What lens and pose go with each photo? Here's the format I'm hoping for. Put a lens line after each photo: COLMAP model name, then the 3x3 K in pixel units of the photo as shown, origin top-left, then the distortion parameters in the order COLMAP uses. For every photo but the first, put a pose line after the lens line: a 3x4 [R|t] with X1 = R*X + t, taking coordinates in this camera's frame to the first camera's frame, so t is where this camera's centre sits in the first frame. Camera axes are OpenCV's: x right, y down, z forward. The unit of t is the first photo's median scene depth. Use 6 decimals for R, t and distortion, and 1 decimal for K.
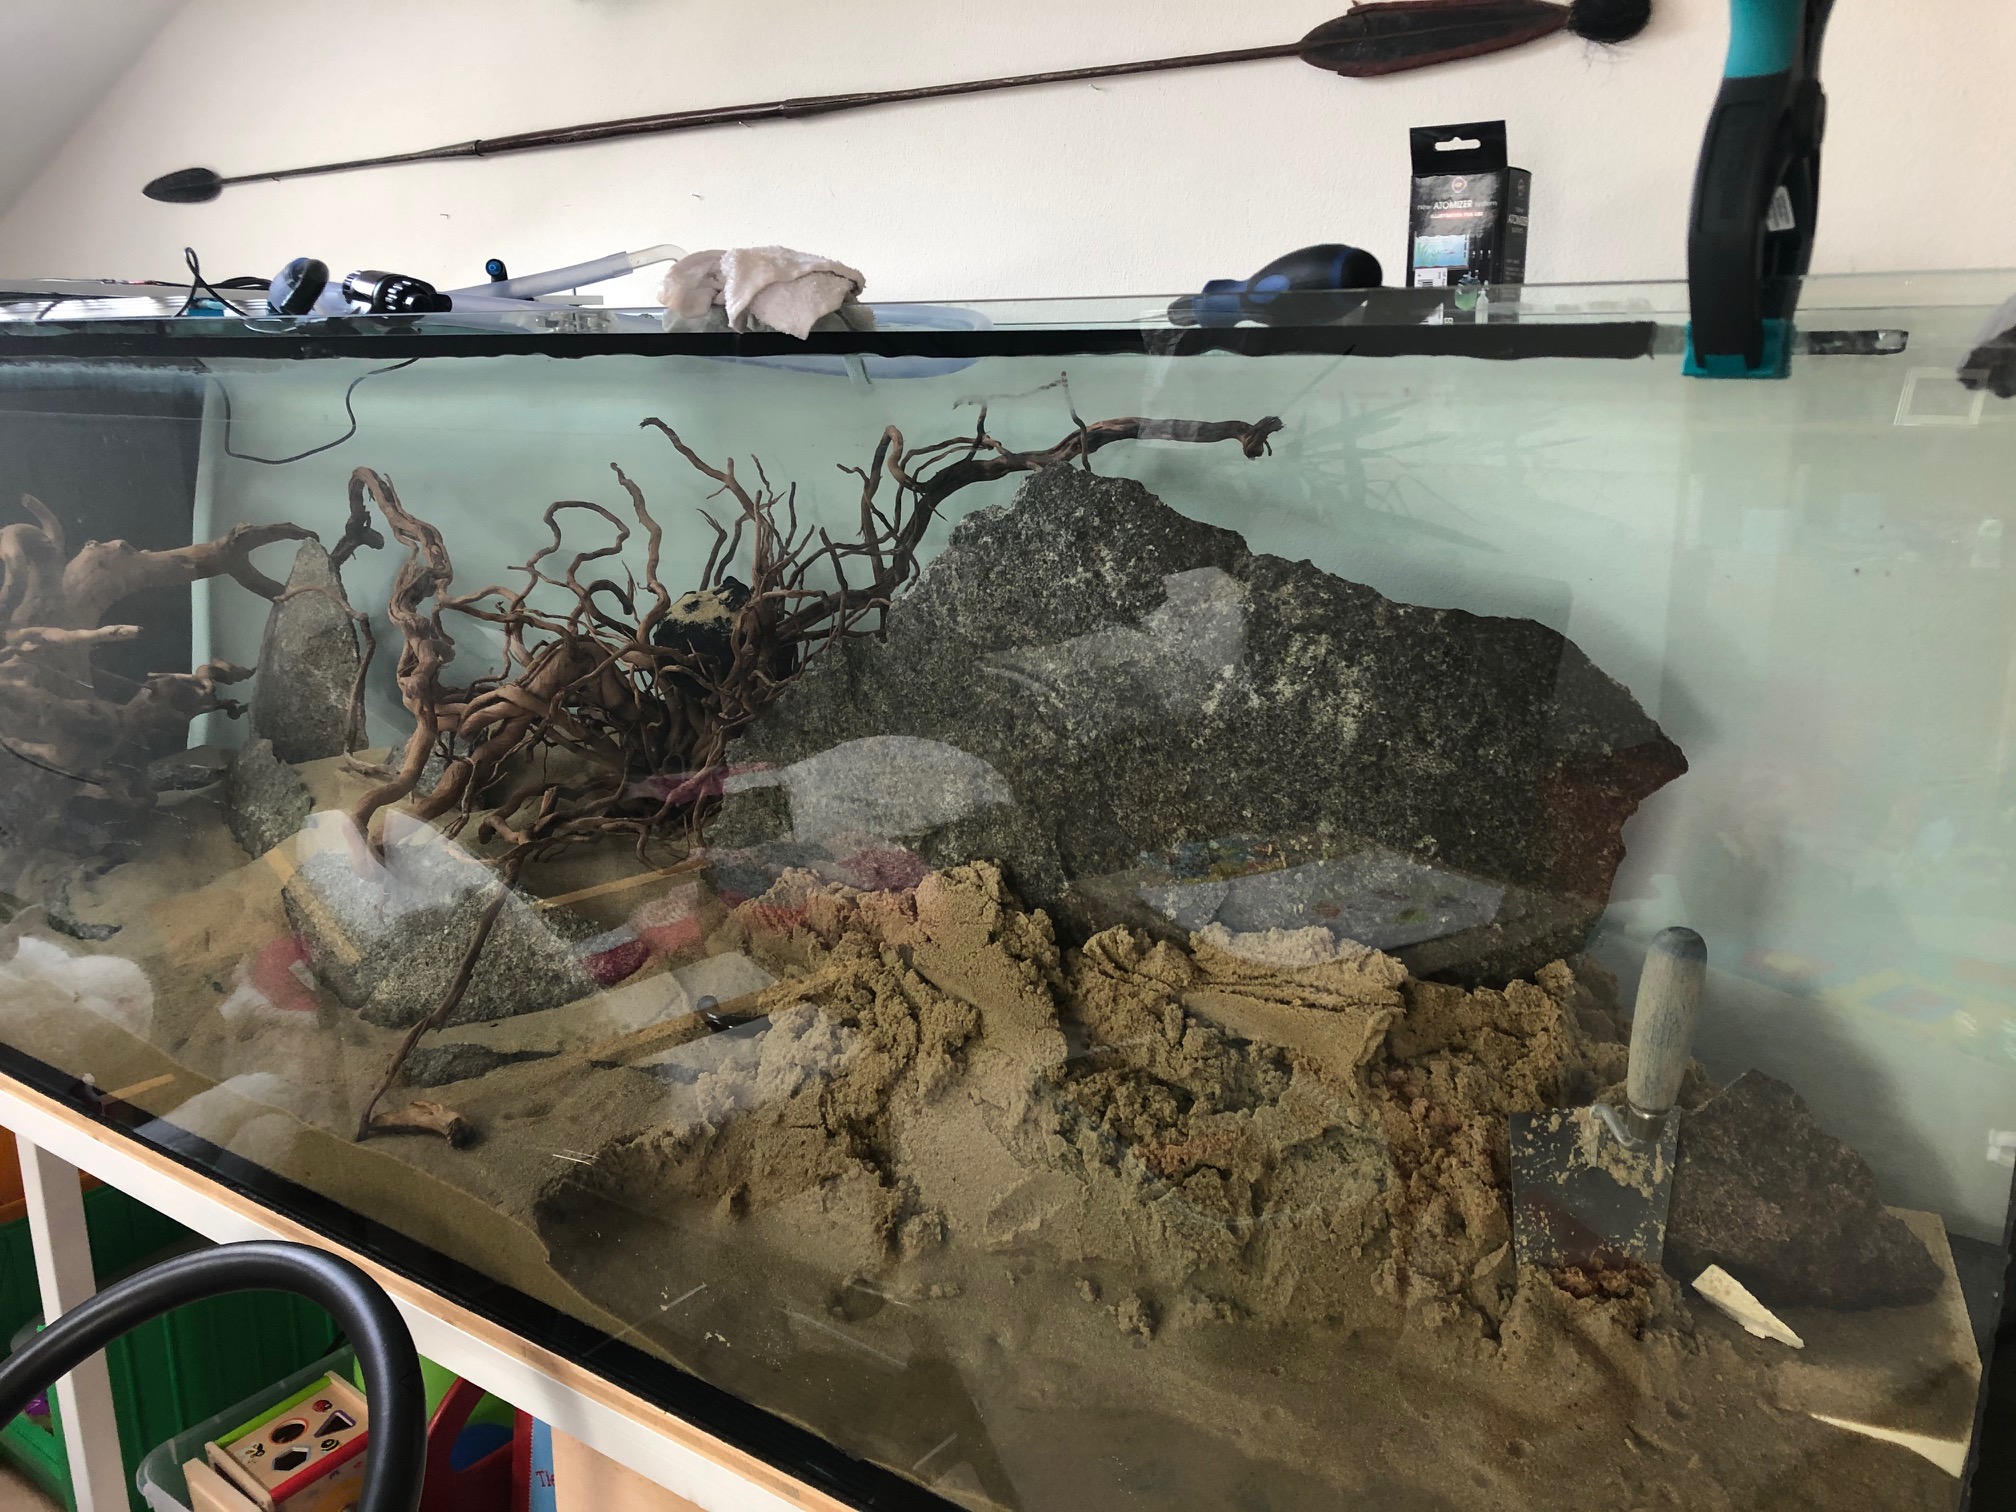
lens RADIAL K [[1633.8, 0, 1008.4], [0, 1633.8, 749.5], [0, 0, 1]] dist [-0.018699, -0.003533]
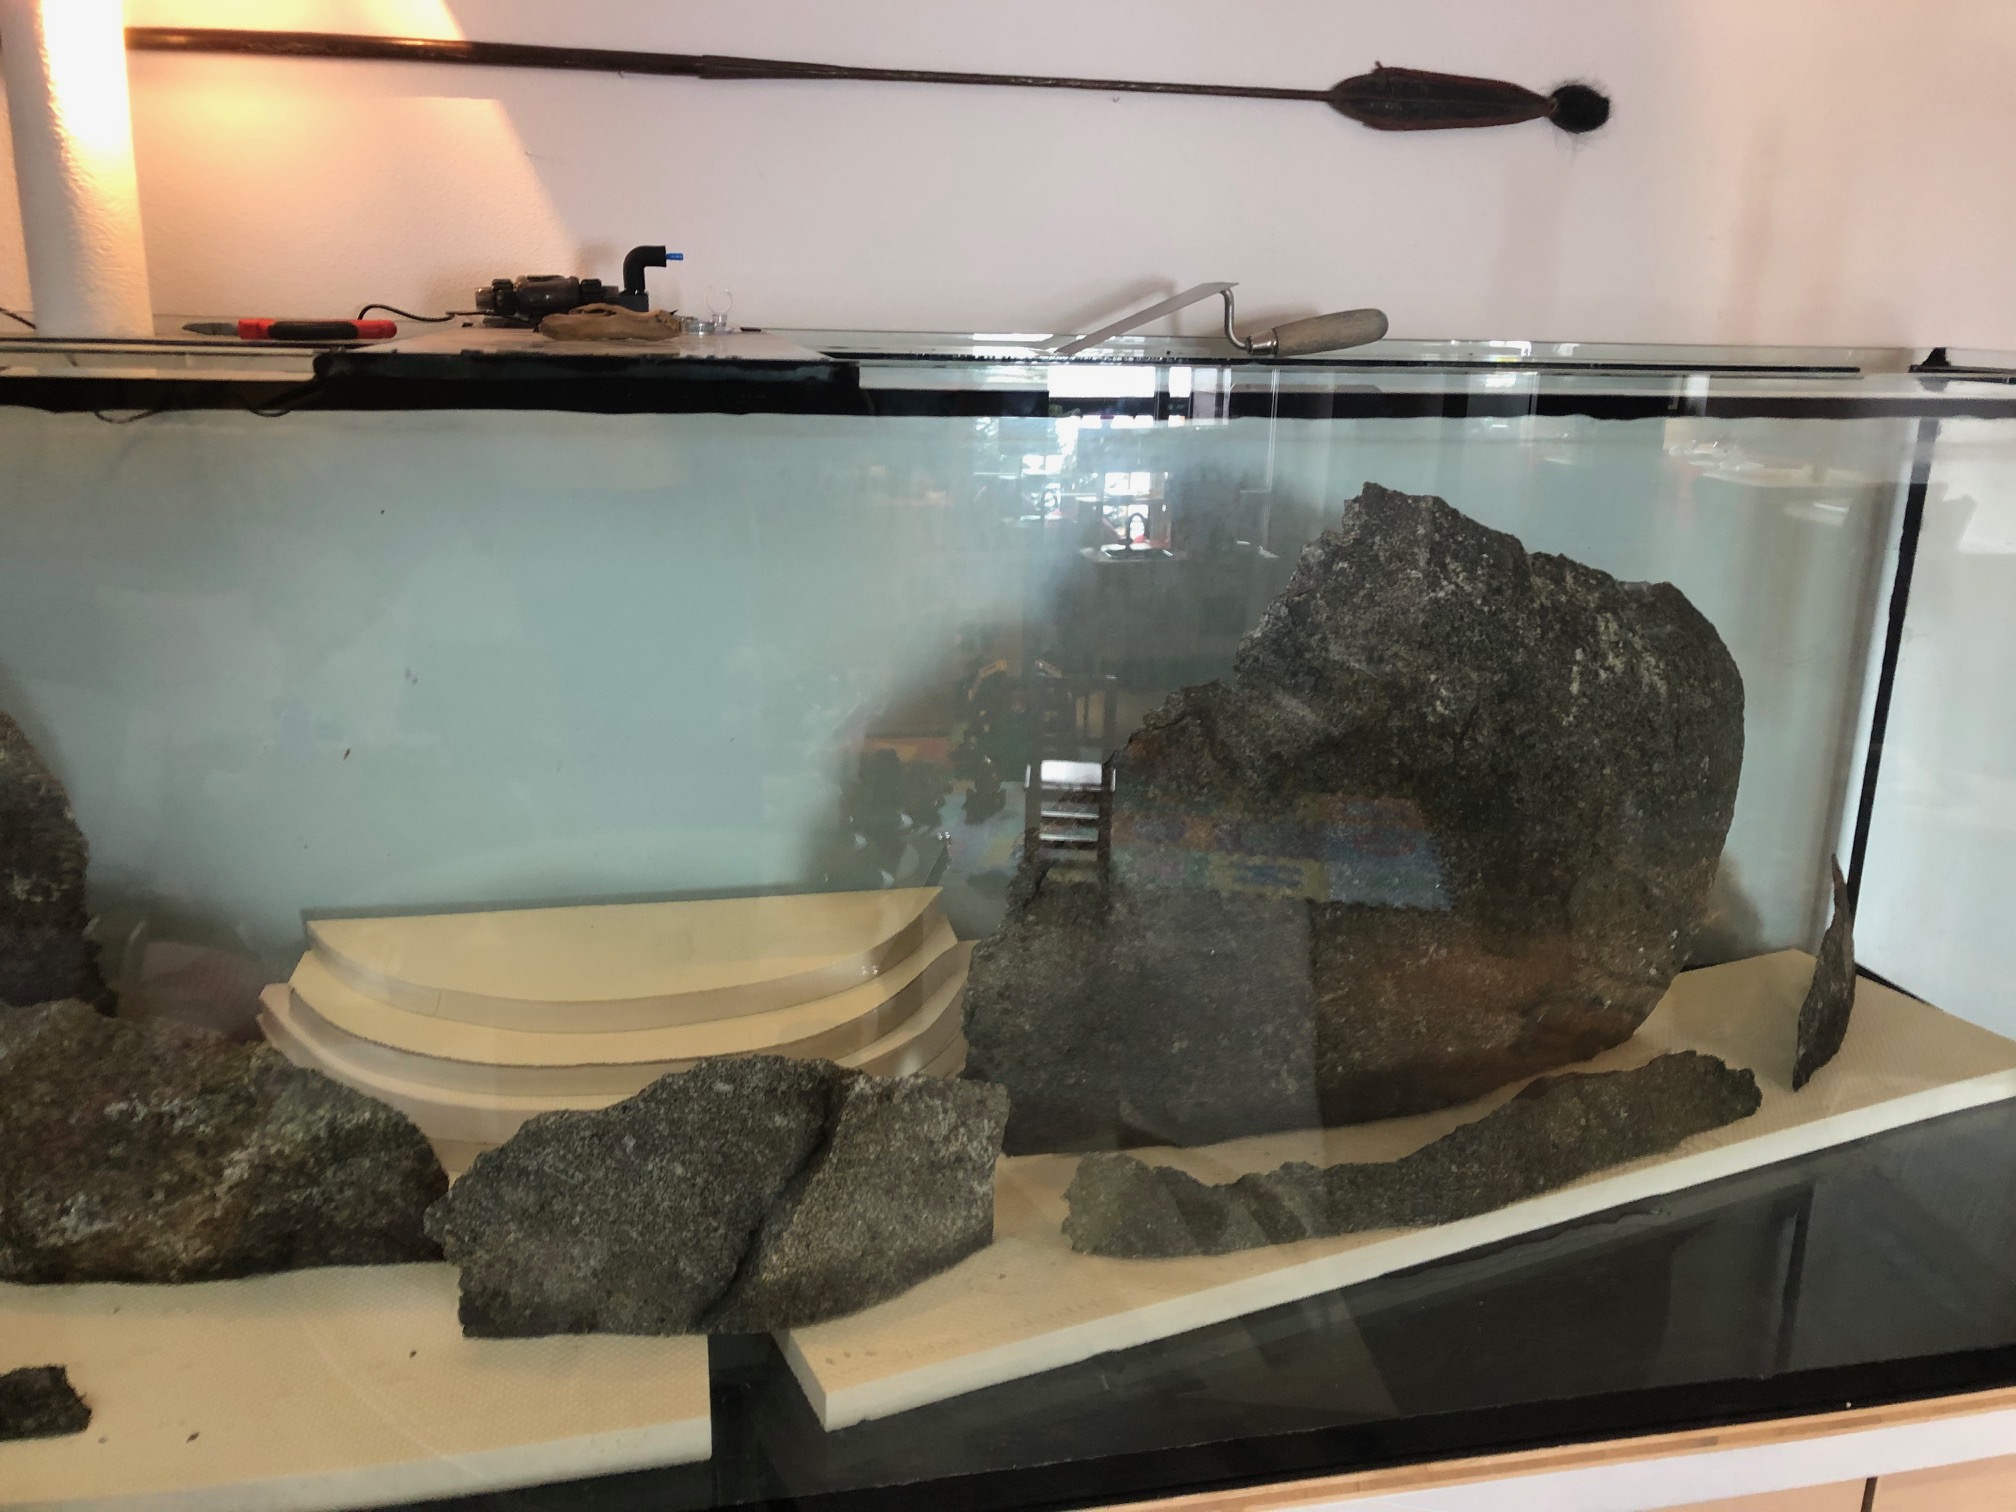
lens RADIAL K [[1633.8, 0, 1008.0], [0, 1633.8, 763.6], [0, 0, 1]] dist [-0.018699, -0.003533]
pose [[0.650531, -0.186266, 0.736285, -0.960667], [0.177460, 0.979902, 0.091105, -0.144411], [-0.738456, 0.071395, 0.670511, 0.512806]]
